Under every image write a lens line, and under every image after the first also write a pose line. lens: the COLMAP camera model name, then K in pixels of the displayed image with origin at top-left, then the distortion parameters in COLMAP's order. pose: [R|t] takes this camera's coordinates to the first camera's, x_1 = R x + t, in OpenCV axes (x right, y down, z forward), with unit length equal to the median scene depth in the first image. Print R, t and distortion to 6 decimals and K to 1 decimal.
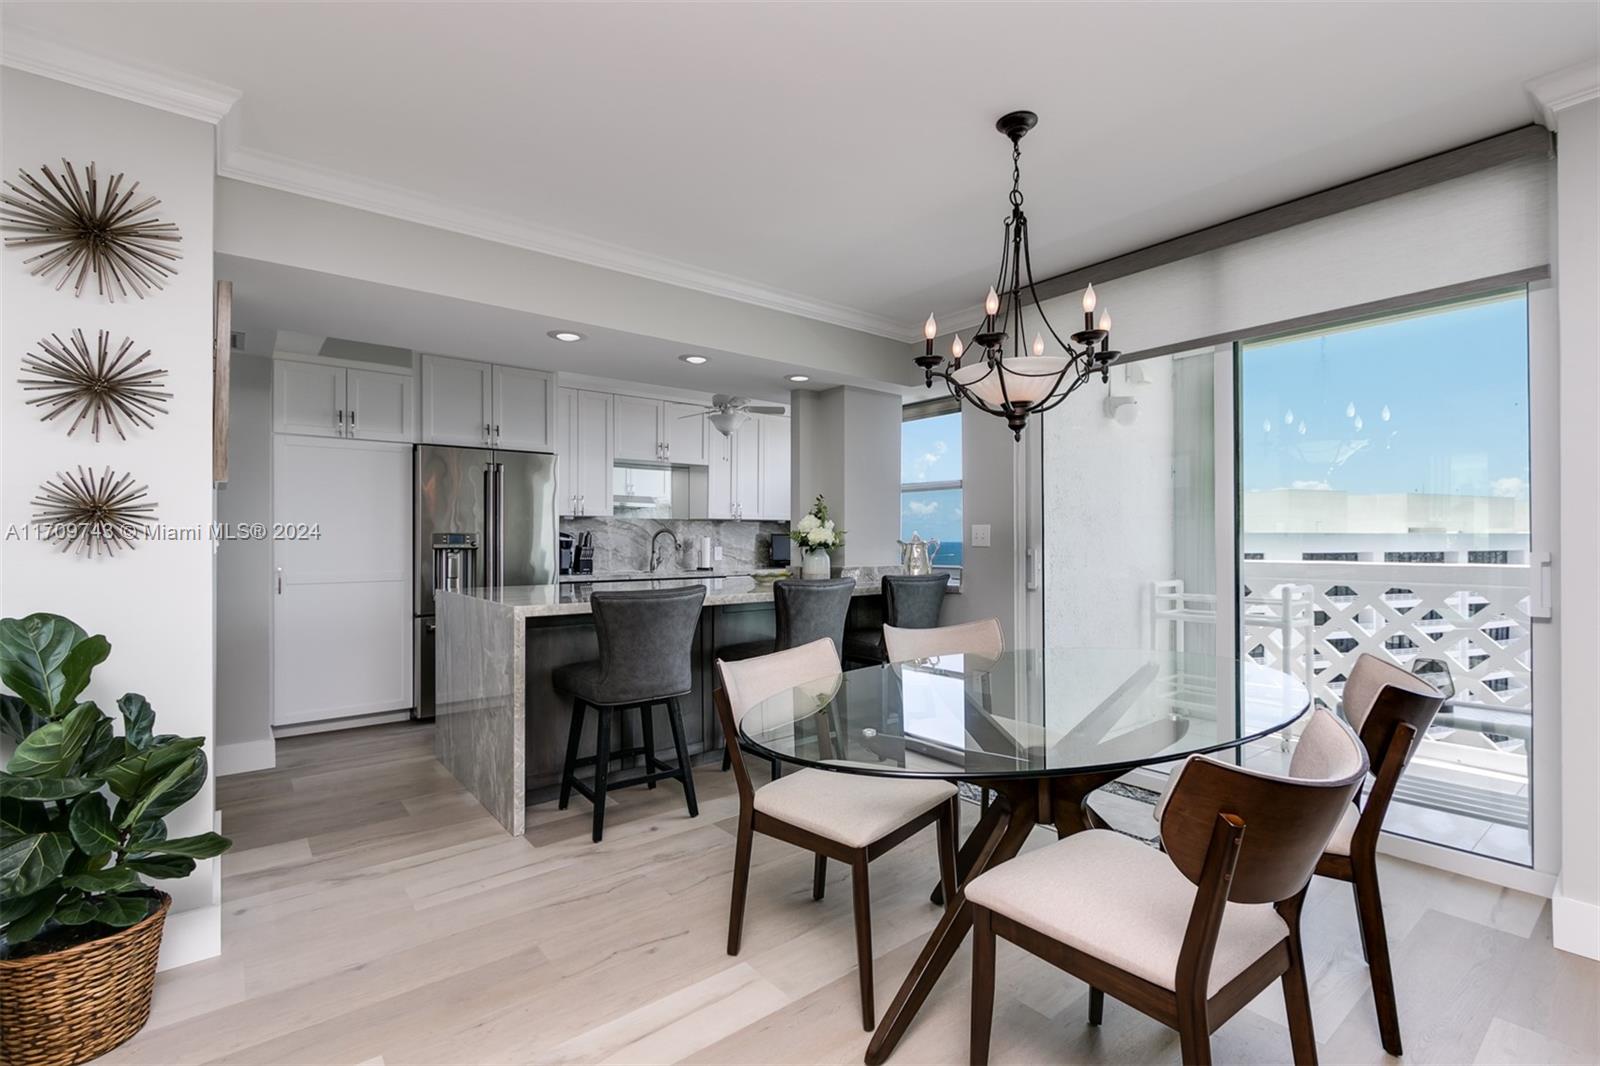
lens RADIAL K [[730.7, 0, 805.8], [0, 730.7, 536.9], [0, 0, 1]] dist [0.009445, -0.000291]
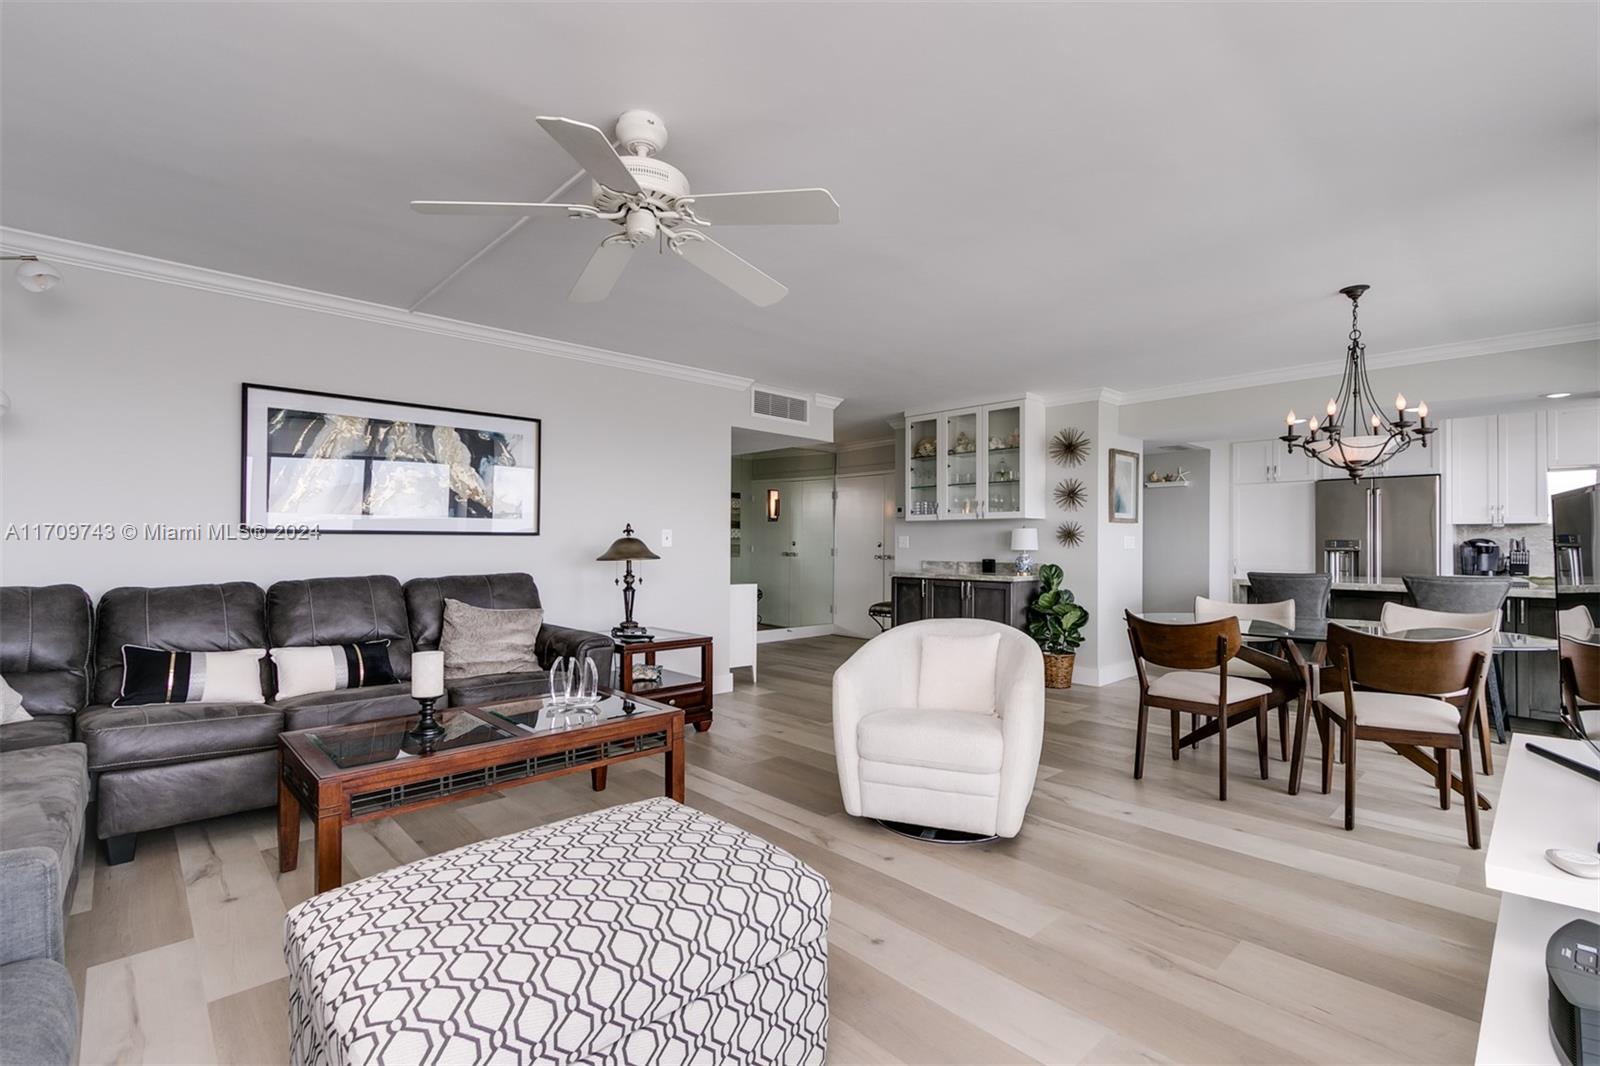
lens RADIAL K [[722.8, 0, 806.3], [0, 722.8, 537.0], [0, 0, 1]] dist [0.000389, -0.001297]
pose [[0.079445, -0.006648, -0.996817, 1.002756], [-0.001045, 0.999977, -0.006752, -0.000102], [0.996839, 0.001578, 0.079437, -0.192175]]
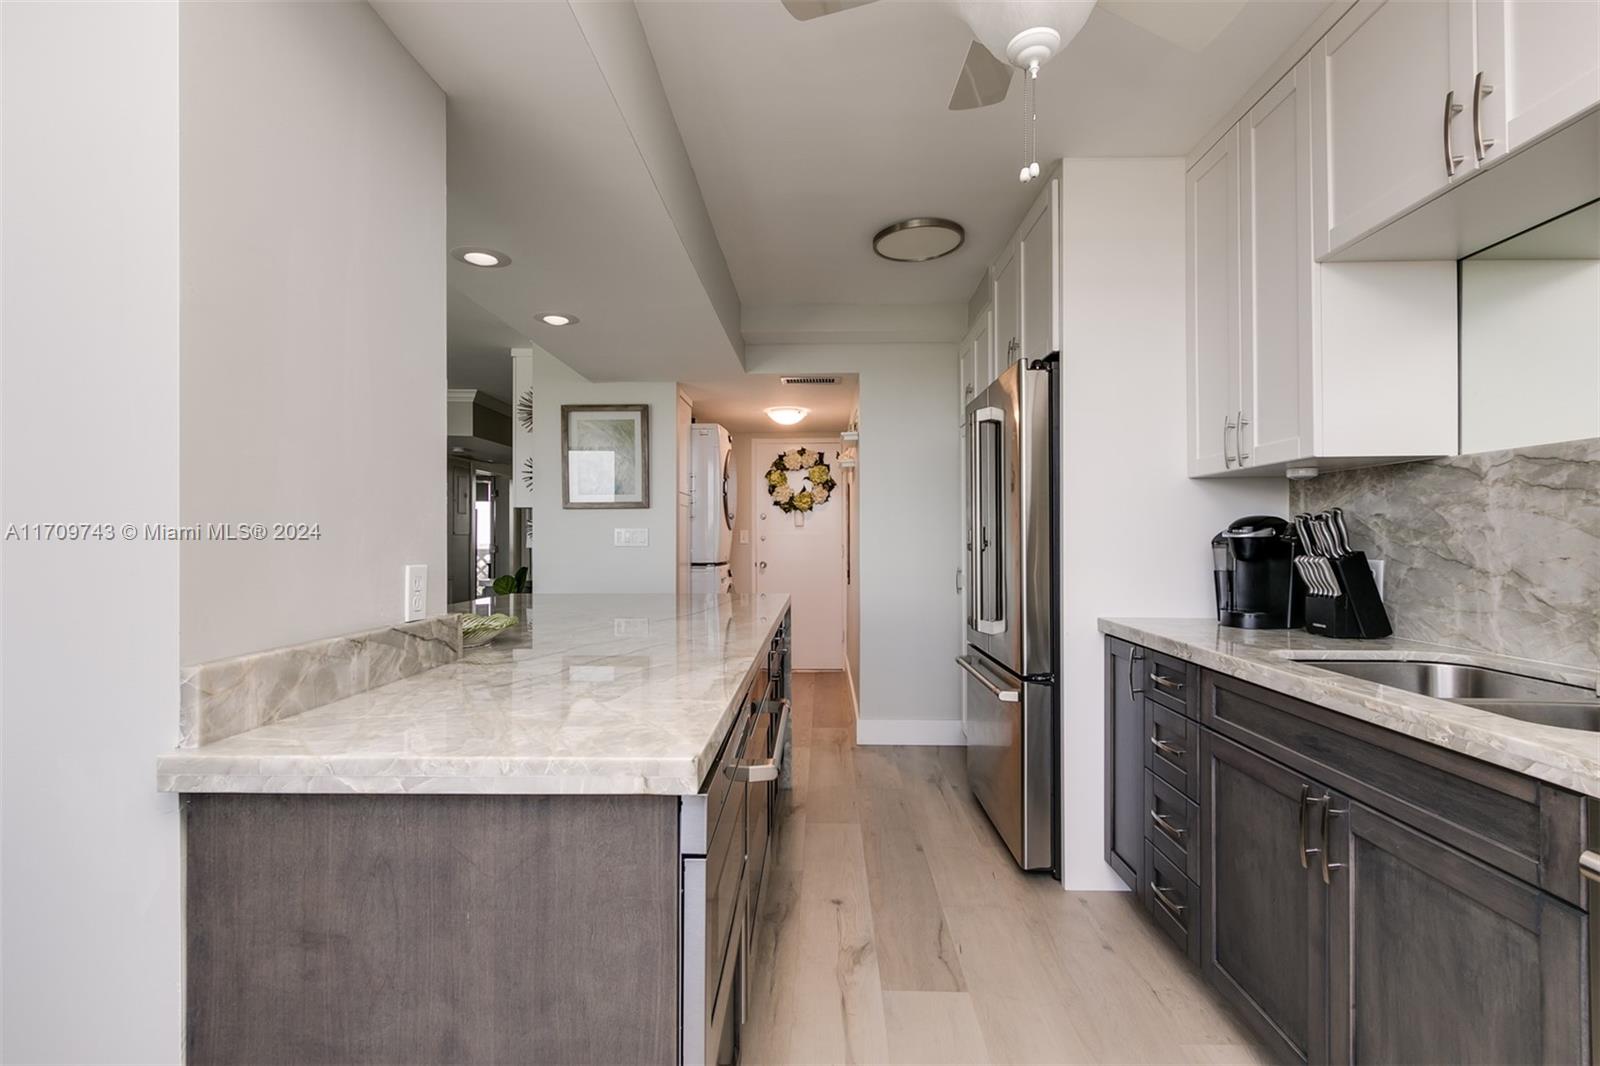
lens RADIAL K [[722.8, 0, 806.3], [0, 722.8, 537.0], [0, 0, 1]] dist [0.000389, -0.001297]
pose [[-0.642543, 0.000576, -0.766249, 0.144069], [0.006698, 0.999966, -0.004864, 0.007194], [0.766220, -0.008258, -0.642525, 1.523905]]
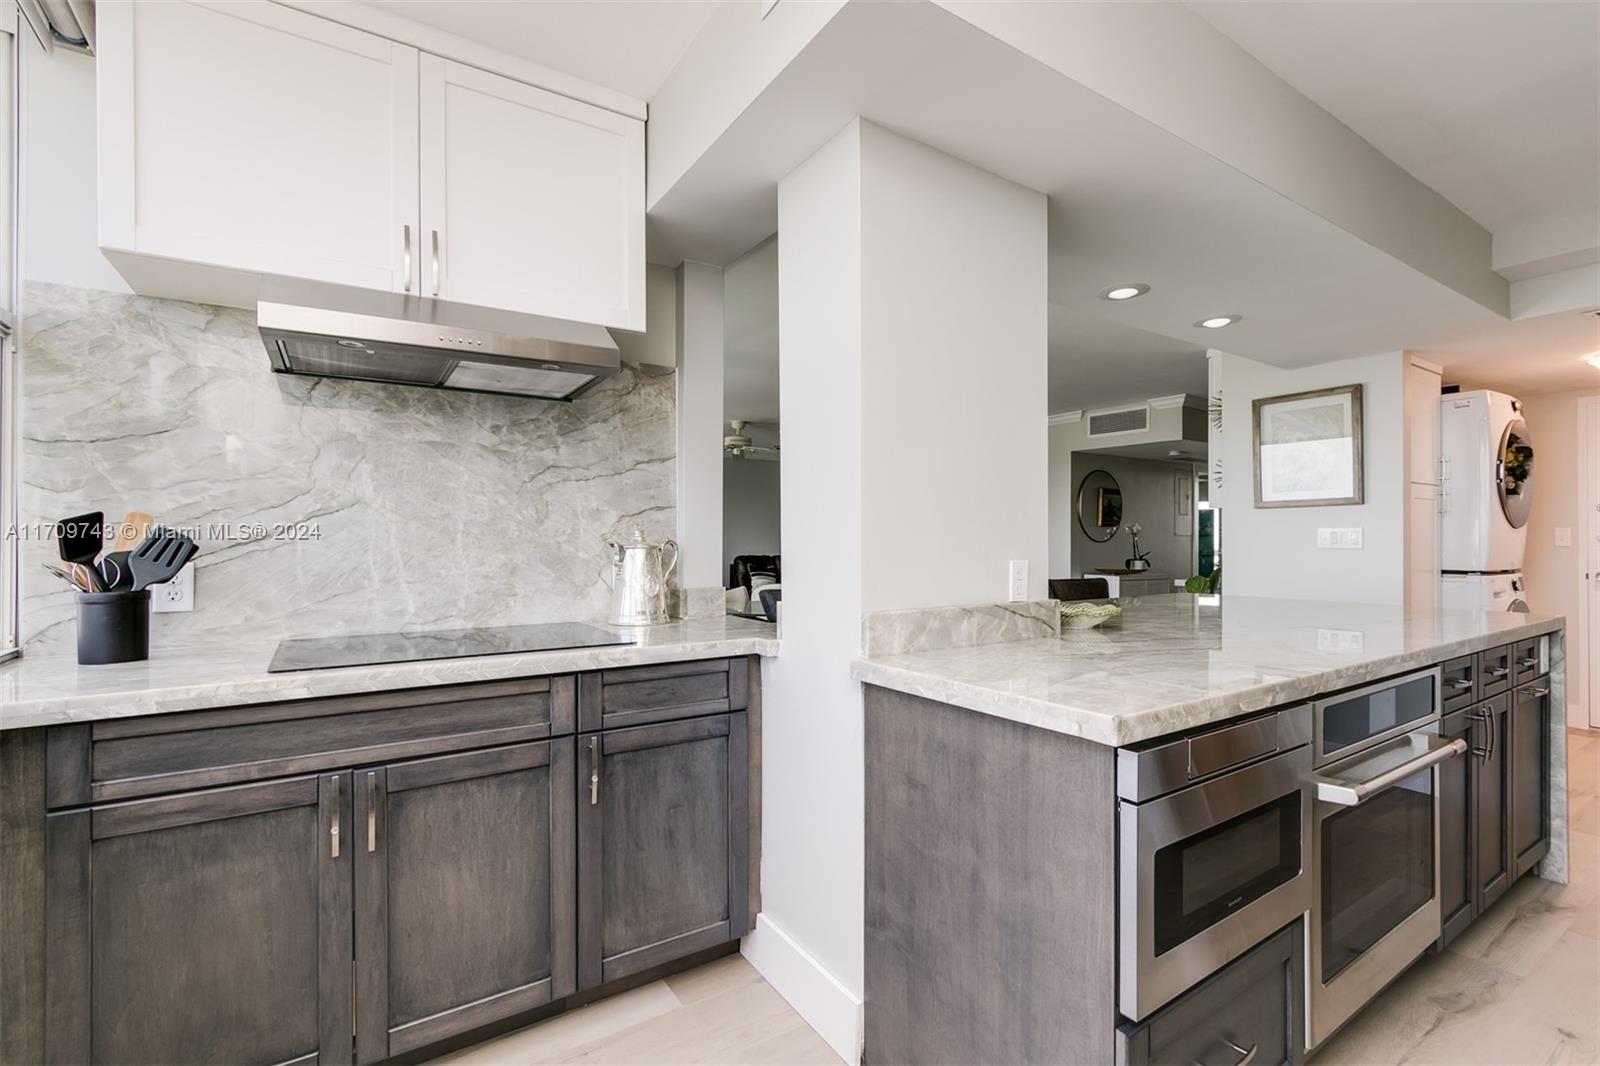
lens RADIAL K [[722.8, 0, 806.3], [0, 722.8, 537.0], [0, 0, 1]] dist [0.000389, -0.001297]
pose [[-0.995700, 0.004069, 0.092550, 0.091501], [0.003086, 0.999937, -0.010762, 0.007206], [-0.092588, -0.010430, -0.995650, 1.635934]]
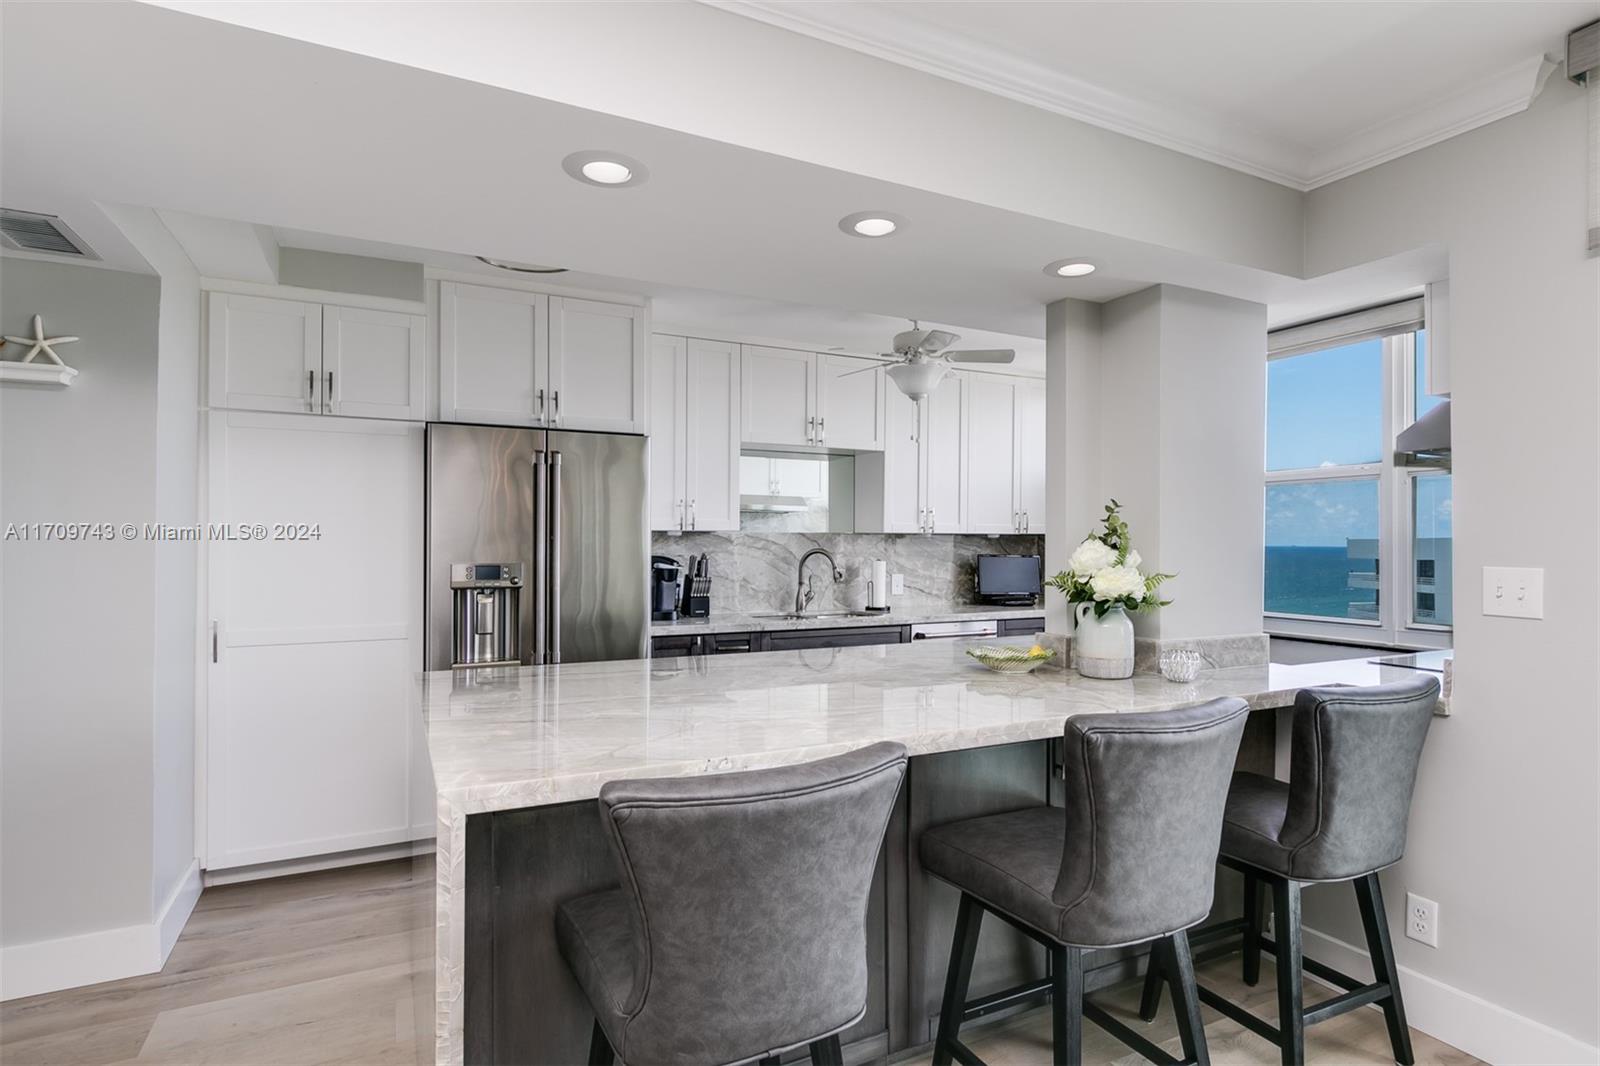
lens RADIAL K [[838.3, 0, 807.6], [0, 838.3, 537.9], [0, 0, 1]] dist [0.000365, 0.000200]
pose [[0.978119, 0.004091, -0.208005, -0.071986], [-0.004165, 0.999991, 0.000079, -0.032899], [0.208004, 0.000789, 0.978128, 0.417552]]
